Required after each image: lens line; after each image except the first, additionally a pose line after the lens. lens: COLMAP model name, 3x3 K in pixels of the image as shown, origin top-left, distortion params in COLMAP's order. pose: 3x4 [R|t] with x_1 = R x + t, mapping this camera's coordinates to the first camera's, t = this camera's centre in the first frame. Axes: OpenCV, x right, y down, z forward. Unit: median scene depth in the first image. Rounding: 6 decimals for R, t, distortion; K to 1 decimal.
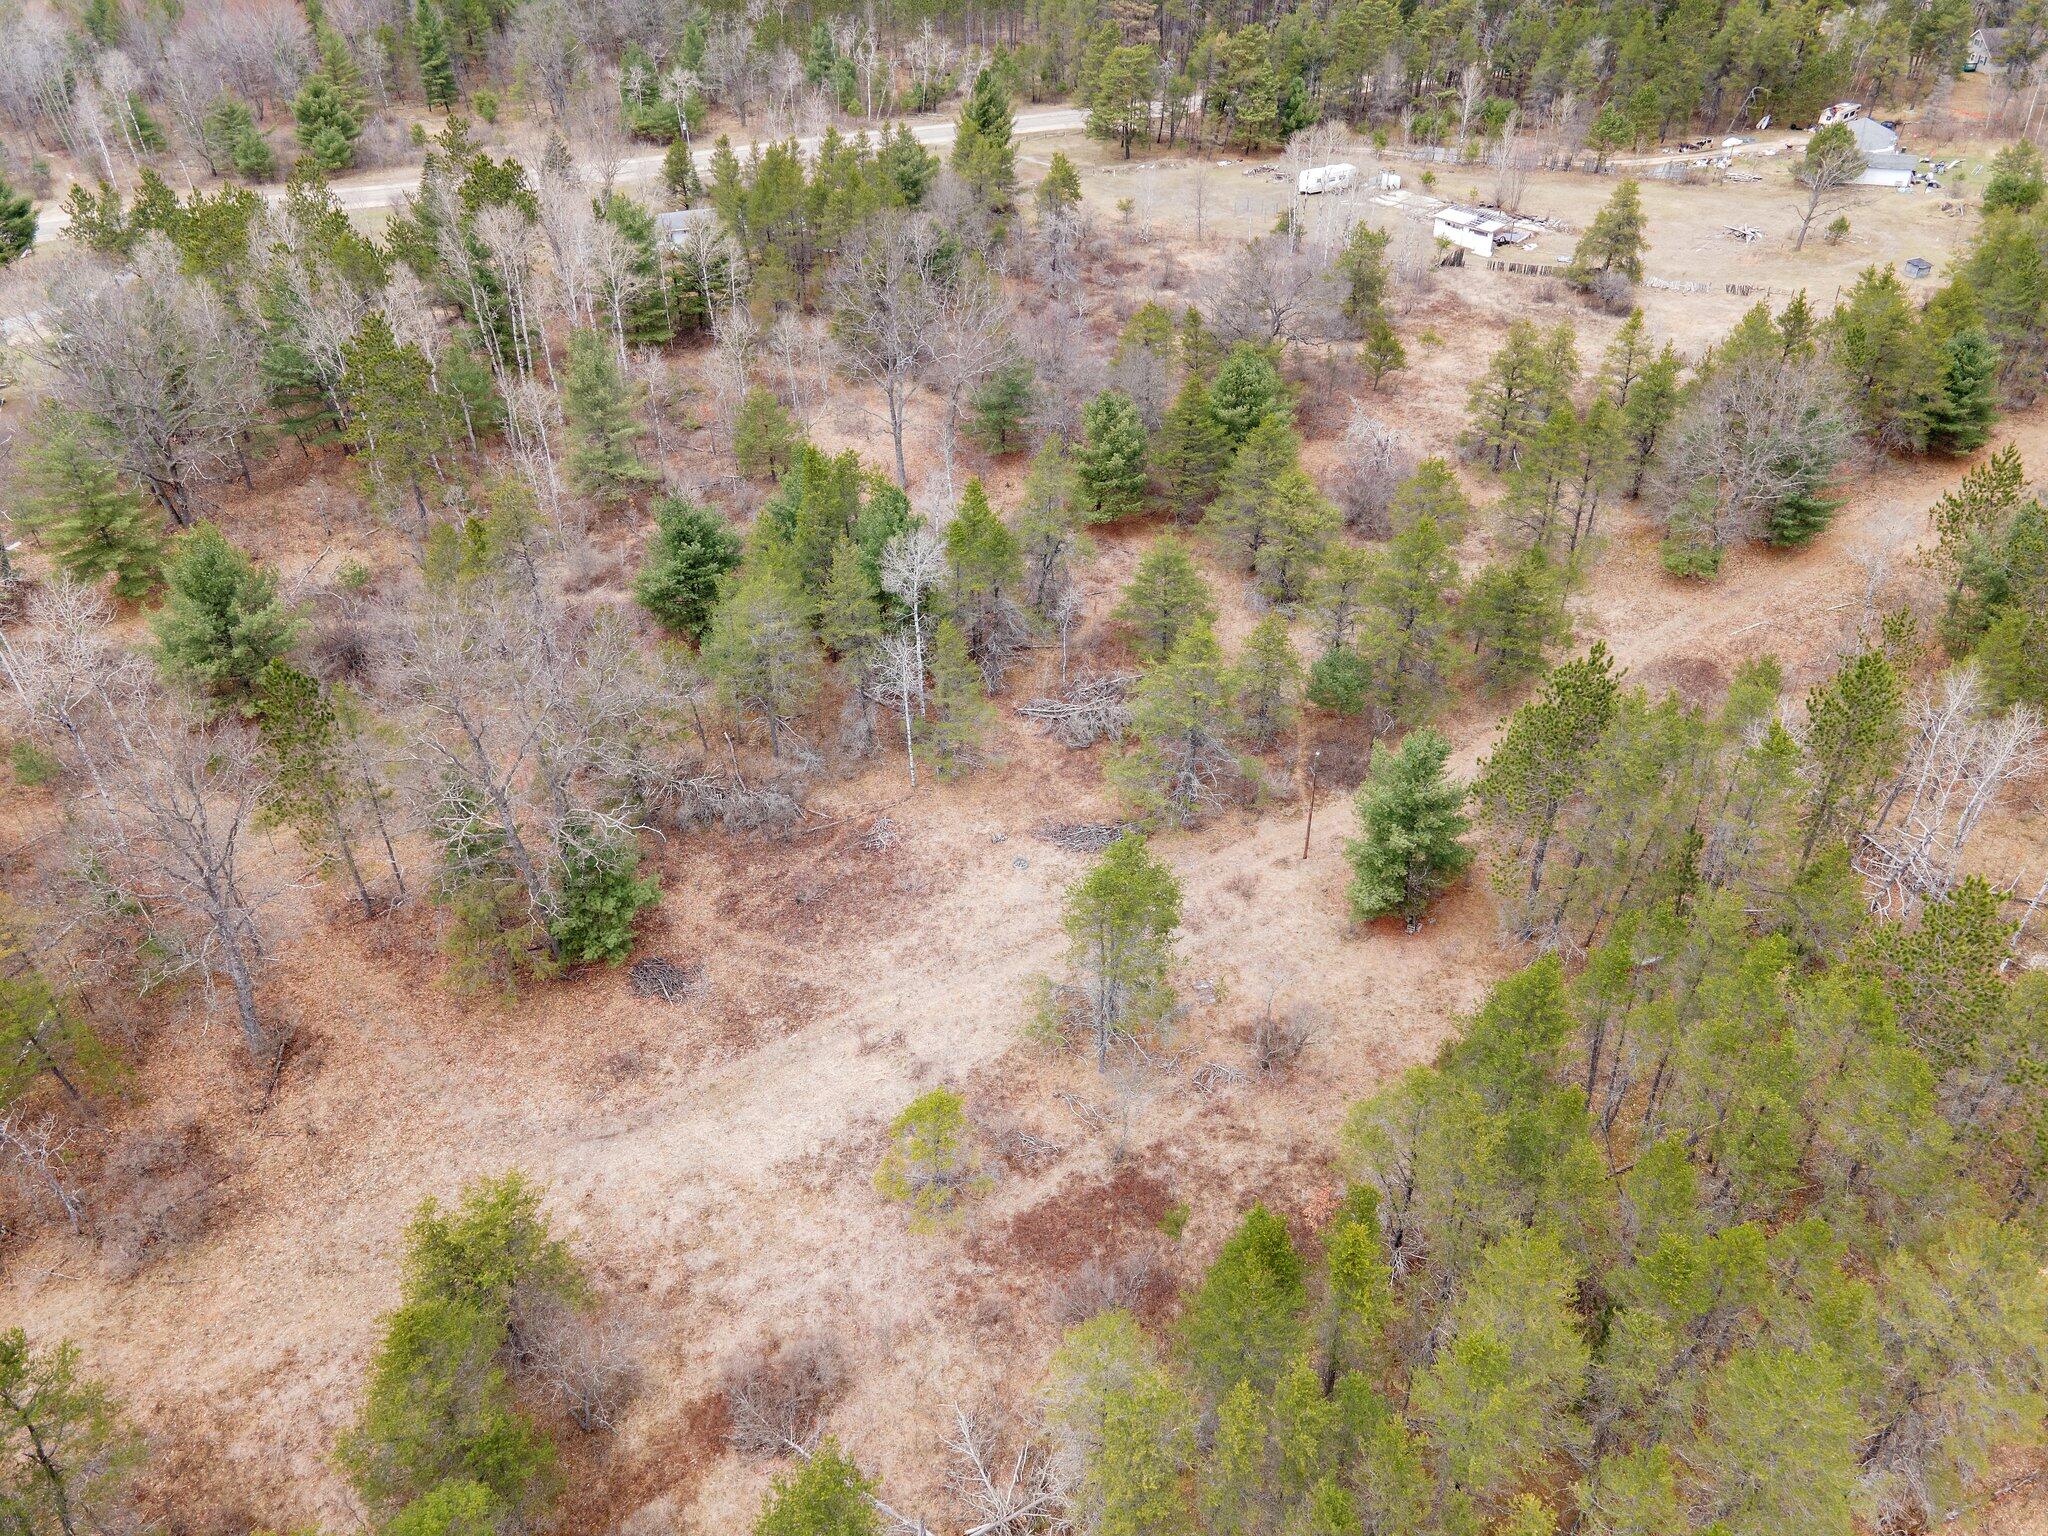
lens RADIAL K [[1479.8, 0, 1027.4], [0, 1479.8, 790.7], [0, 0, 1]] dist [0.010666, 0.005819]
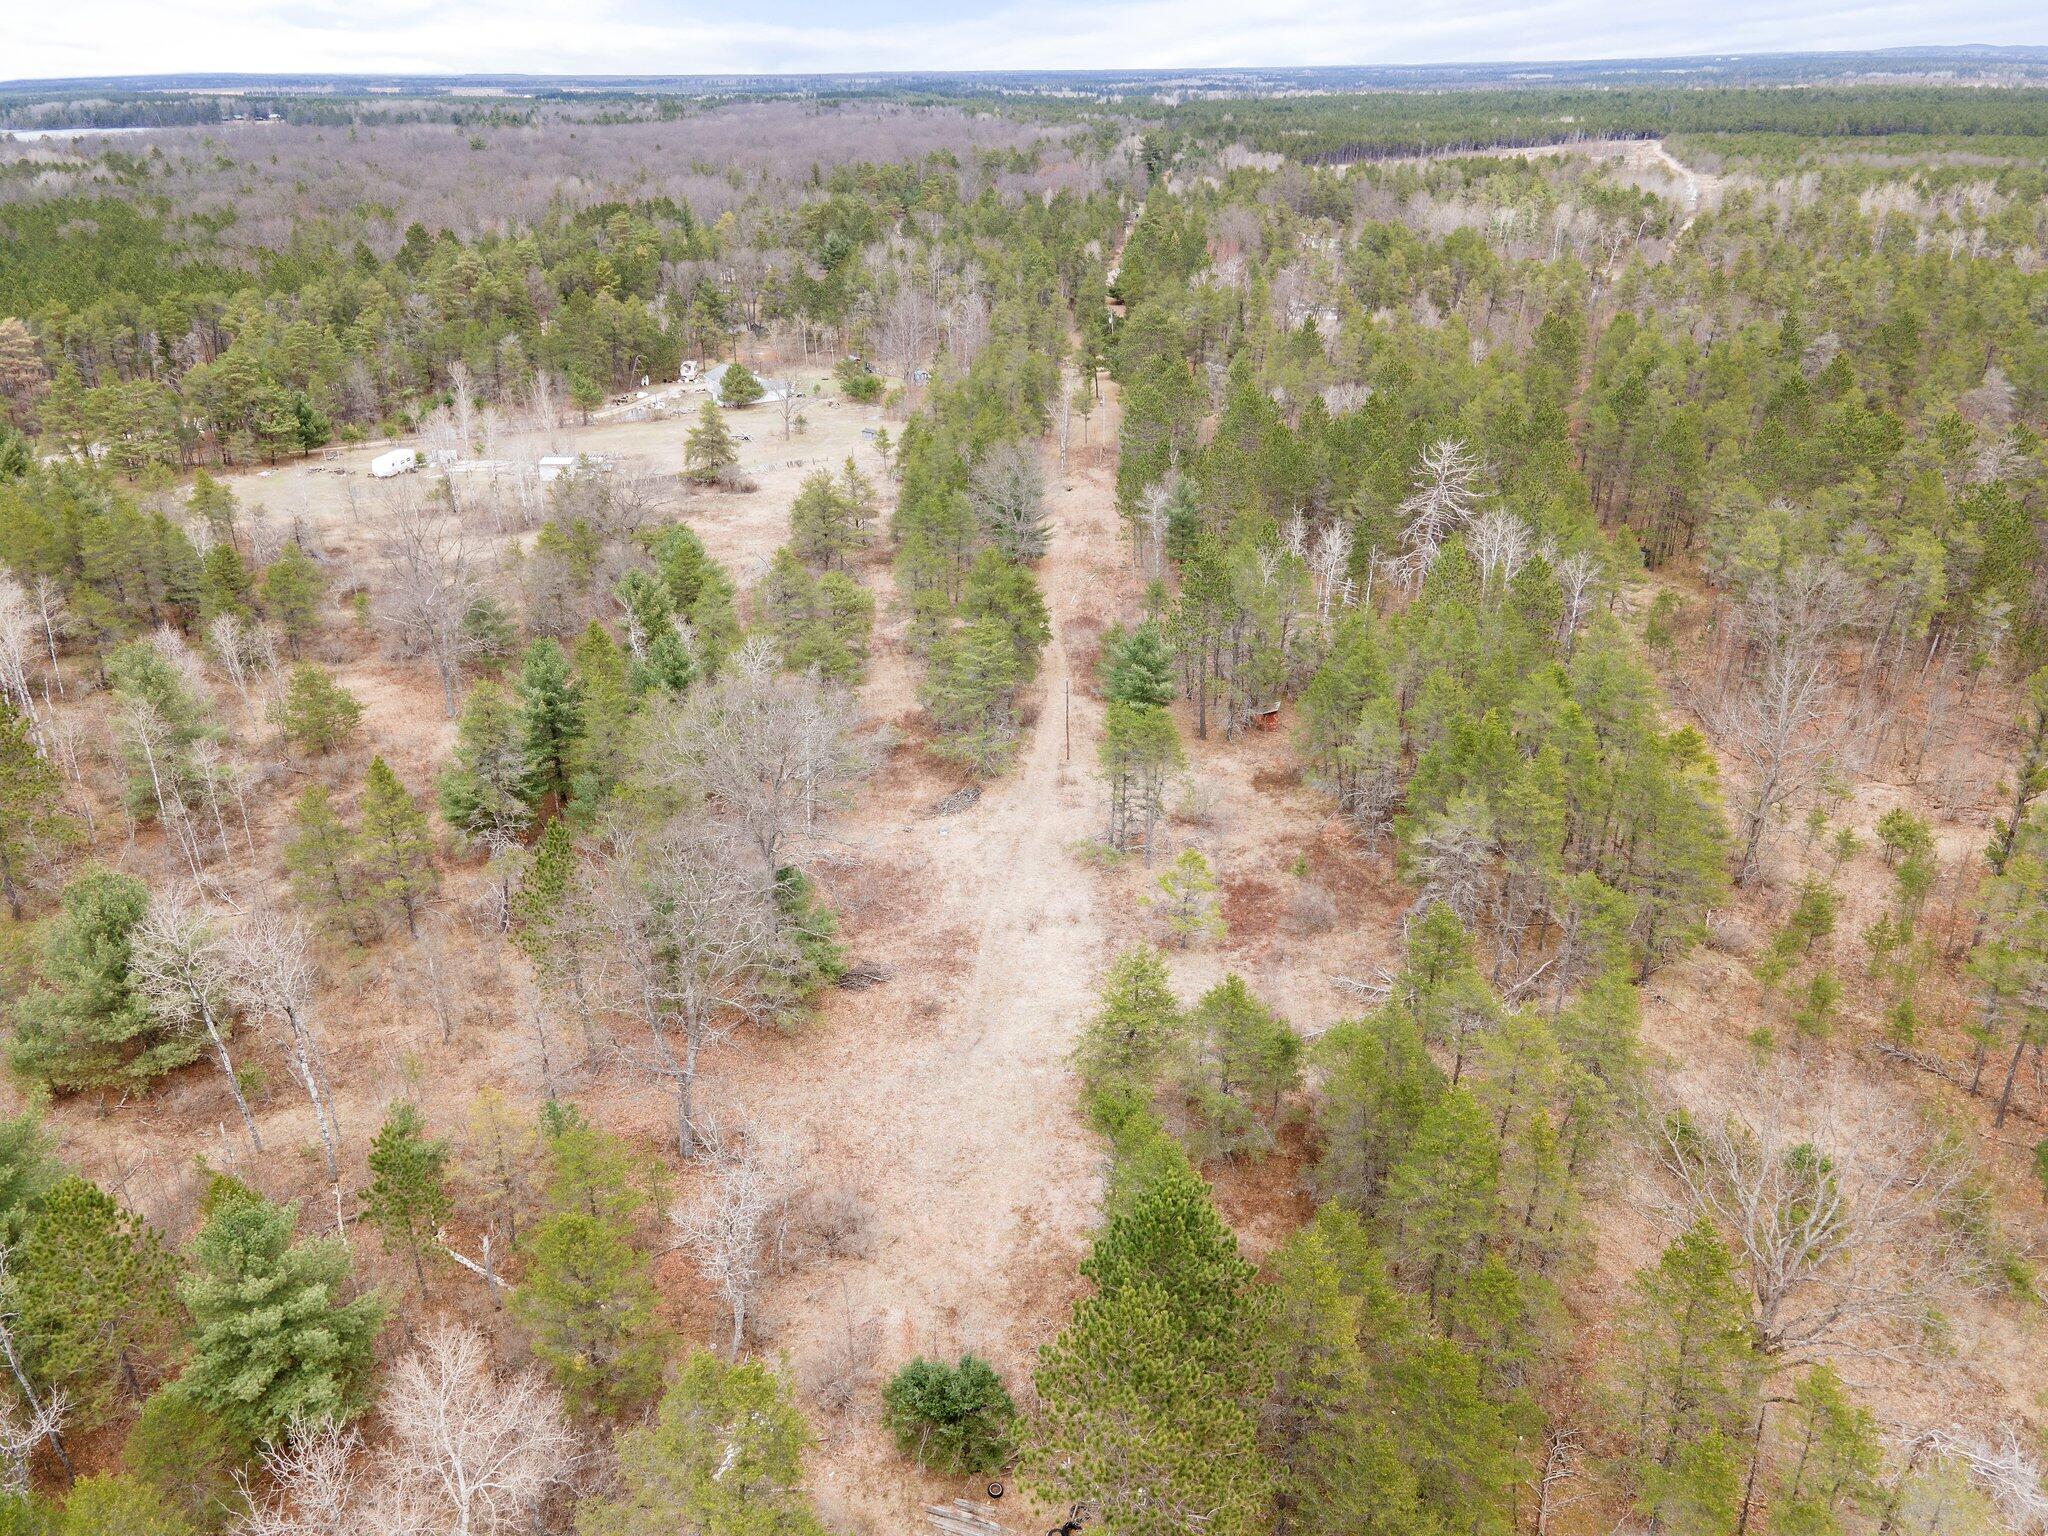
lens RADIAL K [[1492.3, 0, 1022.4], [0, 1492.3, 770.0], [0, 0, 1]] dist [0.001349, 0.068213]
pose [[0.612206, -0.319469, 0.723286, -0.936934], [0.467652, 0.883896, -0.005422, 0.041876], [-0.637578, 0.341565, 0.690527, 0.003873]]
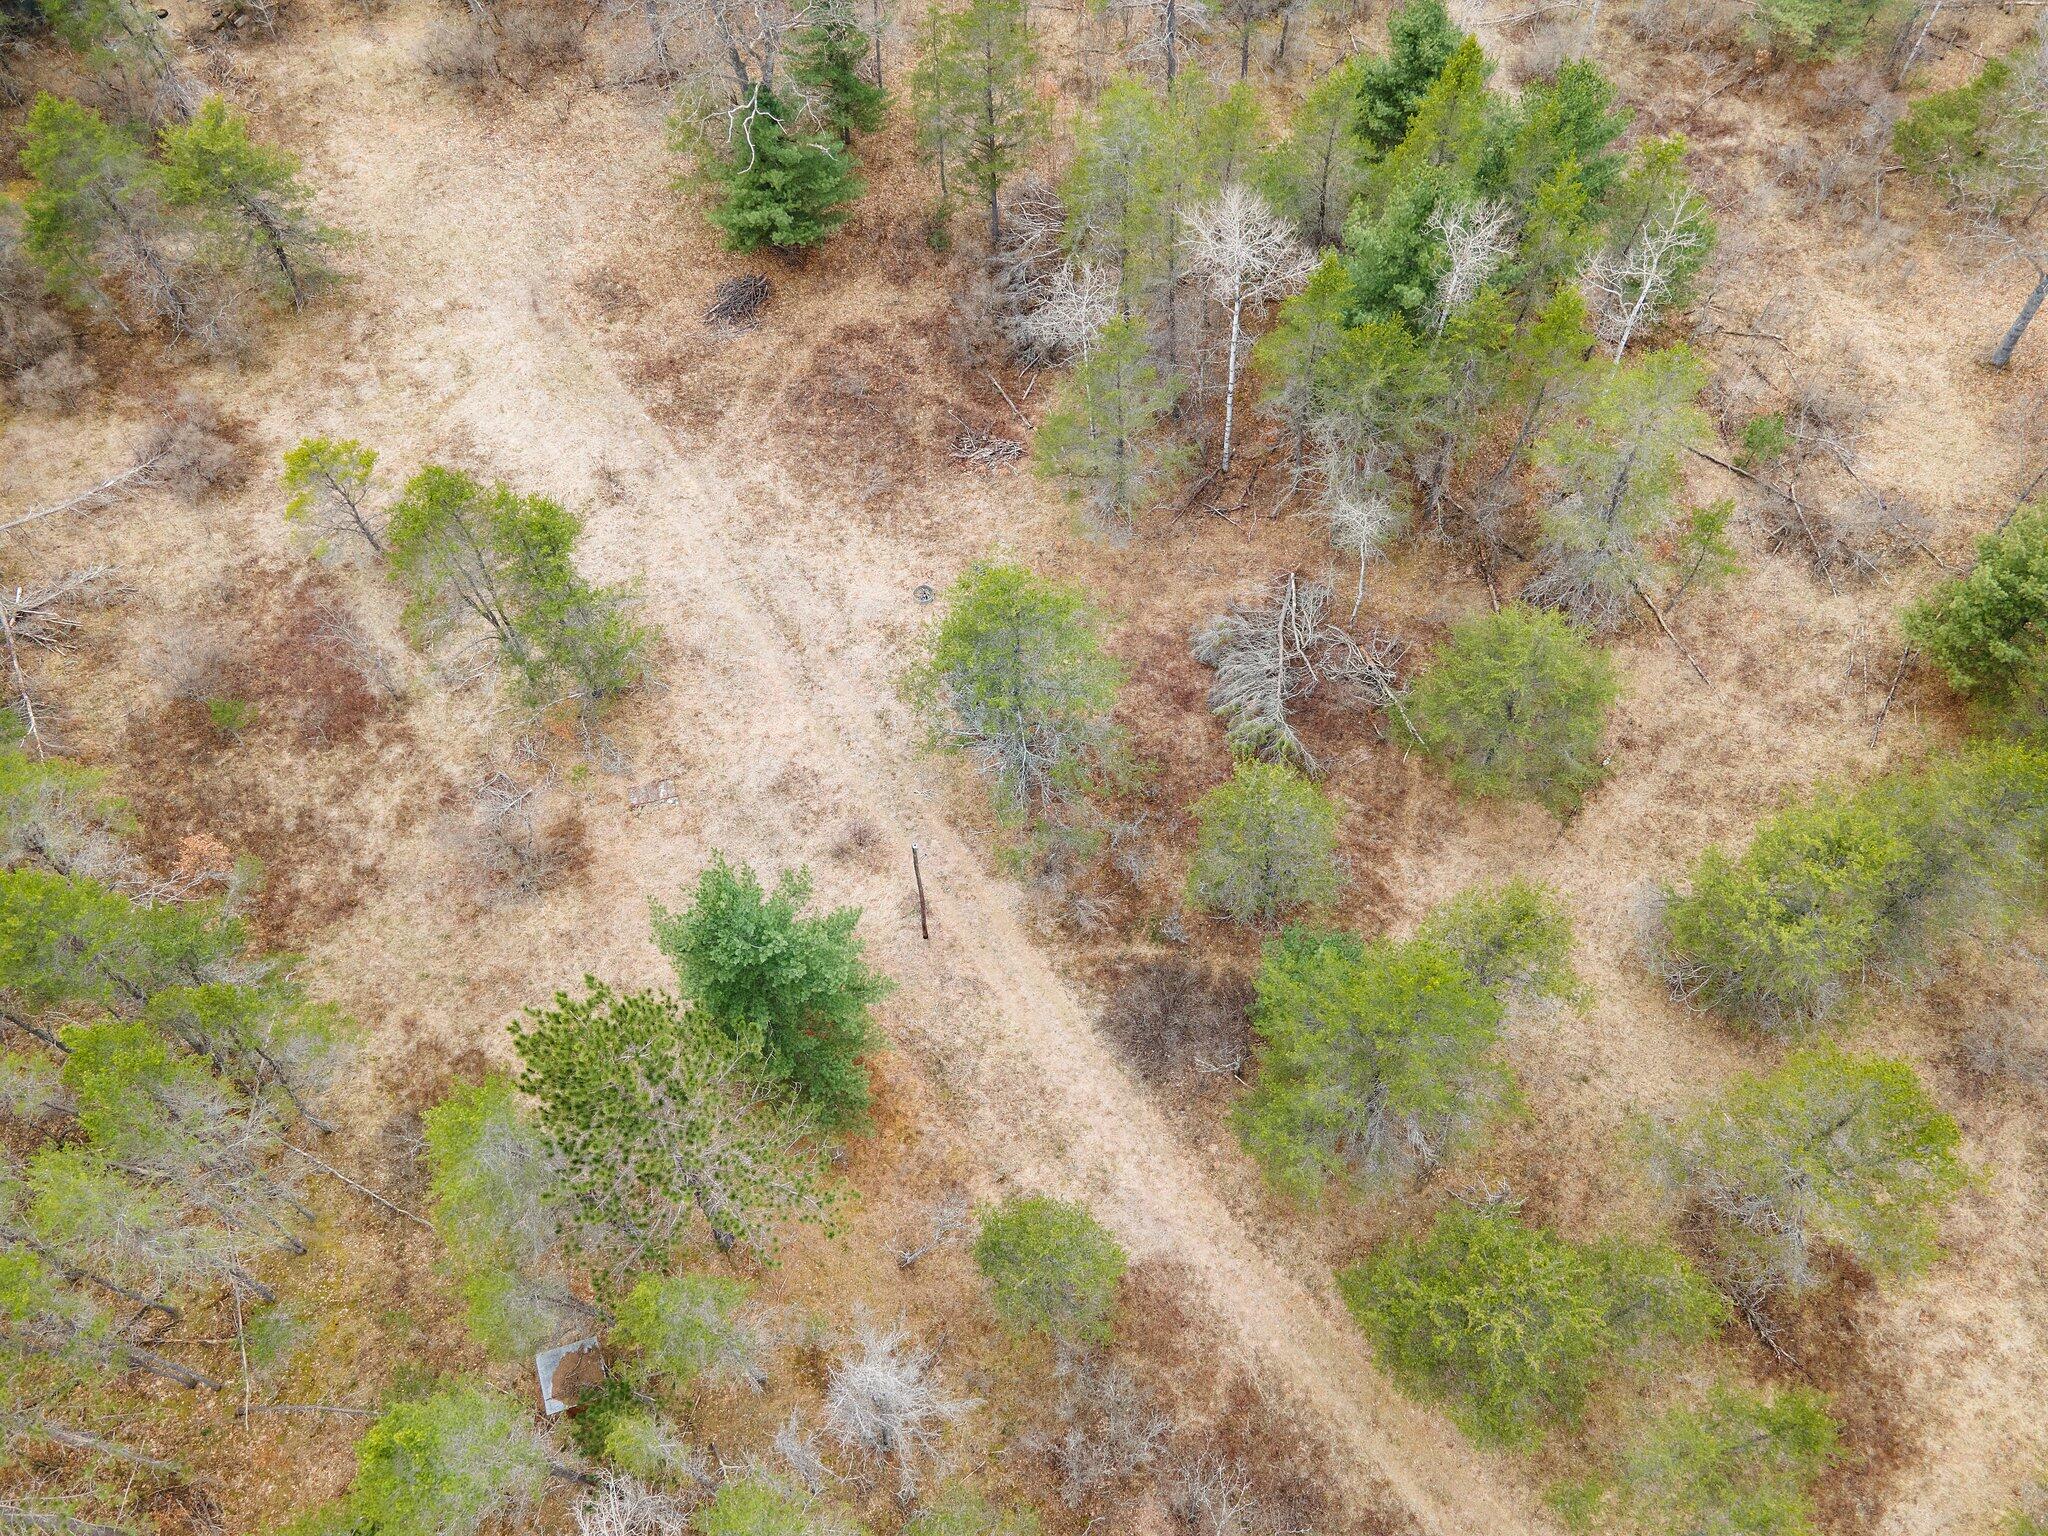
lens RADIAL K [[1492.3, 0, 1022.4], [0, 1492.3, 770.0], [0, 0, 1]] dist [0.001349, 0.068213]
pose [[0.036443, 0.859669, -0.509550, 0.467104], [-0.579947, 0.433436, 0.689779, -0.469972], [0.813839, 0.270374, 0.514358, 0.690456]]
